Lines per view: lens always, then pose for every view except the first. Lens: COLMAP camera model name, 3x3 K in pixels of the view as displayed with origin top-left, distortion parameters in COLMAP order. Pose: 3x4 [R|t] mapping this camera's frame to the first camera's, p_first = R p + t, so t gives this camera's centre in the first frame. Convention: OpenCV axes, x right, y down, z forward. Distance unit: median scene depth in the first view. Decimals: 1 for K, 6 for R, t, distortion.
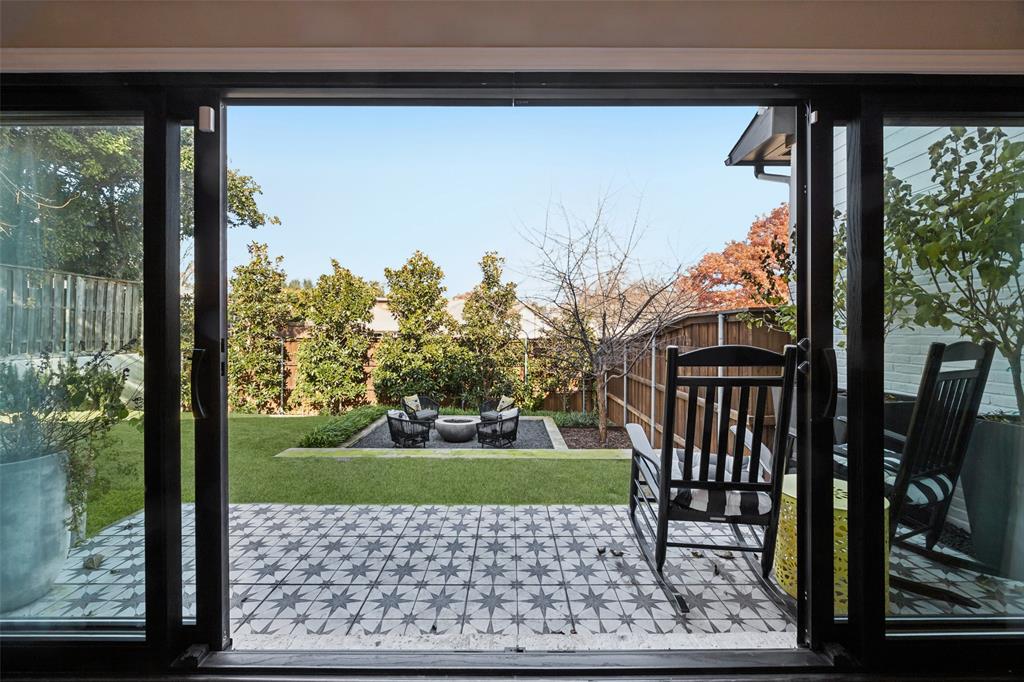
lens RADIAL K [[403.5, 0, 514.4], [0, 403.5, 320.8], [0, 0, 1]] dist [-0.001835, -0.000231]
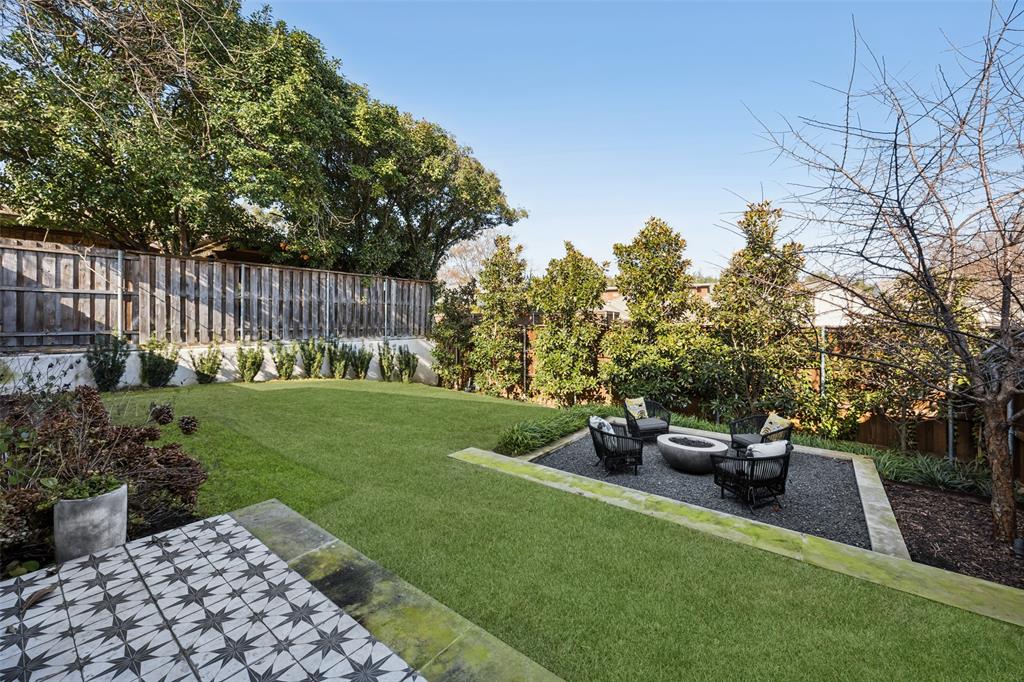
lens RADIAL K [[403.5, 0, 514.4], [0, 403.5, 320.8], [0, 0, 1]] dist [-0.001835, -0.000231]
pose [[0.788696, -0.007319, -0.614740, 0.038780], [0.023051, 0.999578, 0.017673, 0.010825], [0.614351, -0.028109, 0.788532, 0.188952]]
